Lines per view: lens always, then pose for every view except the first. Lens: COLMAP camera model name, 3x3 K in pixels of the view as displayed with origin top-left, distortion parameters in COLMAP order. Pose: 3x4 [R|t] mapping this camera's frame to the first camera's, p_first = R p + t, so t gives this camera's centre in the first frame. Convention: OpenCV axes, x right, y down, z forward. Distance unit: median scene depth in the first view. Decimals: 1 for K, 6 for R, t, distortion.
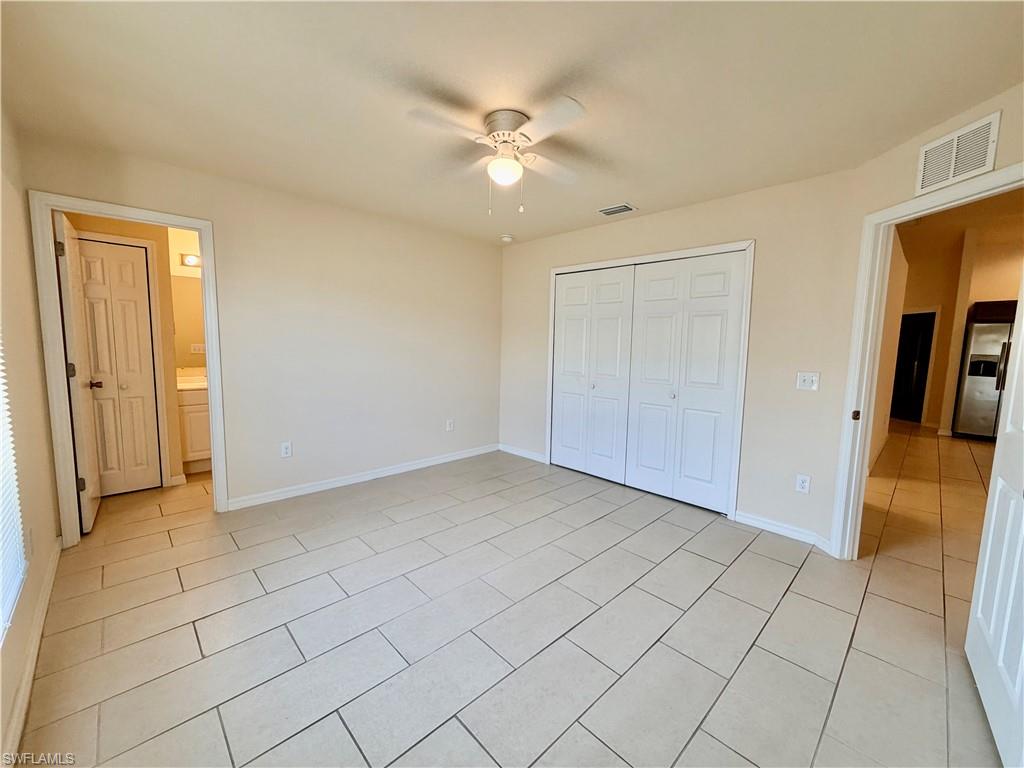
lens RADIAL K [[409.0, 0, 510.6], [0, 409.0, 384.7], [0, 0, 1]] dist [0.000390, 0.000280]
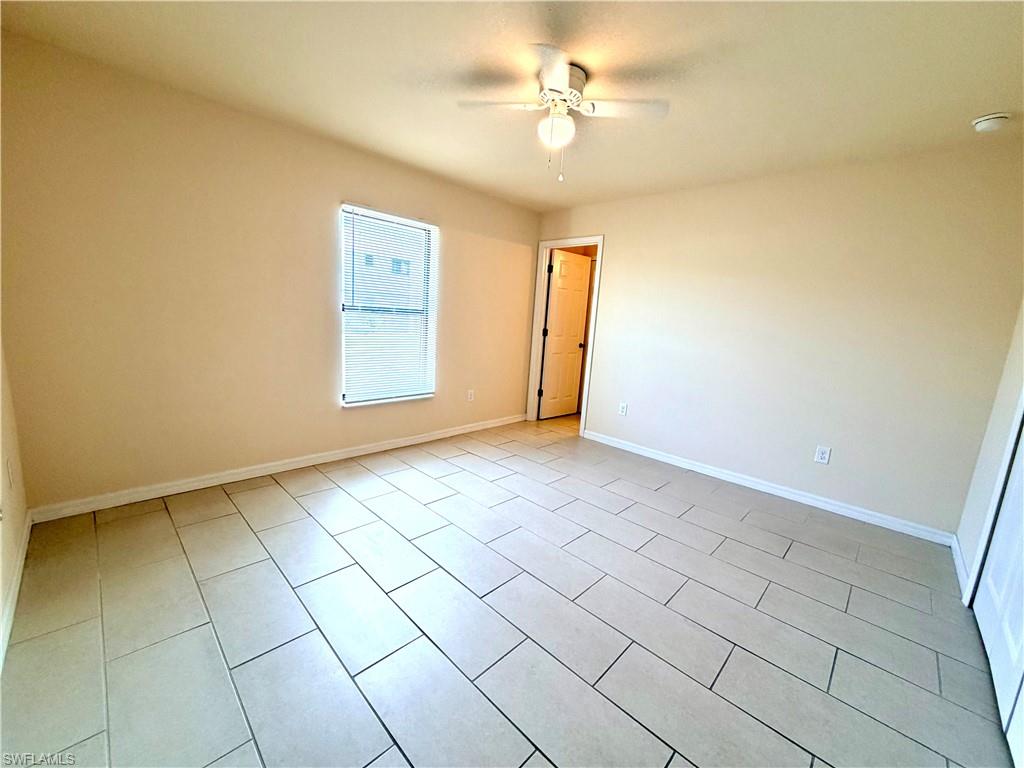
lens RADIAL K [[409.0, 0, 510.6], [0, 409.0, 384.7], [0, 0, 1]] dist [0.000390, 0.000280]
pose [[0.030757, 0.161477, -0.986397, 0.647891], [-0.154280, 0.975804, 0.154932, -0.052076], [0.987548, 0.147416, 0.054925, 0.590857]]
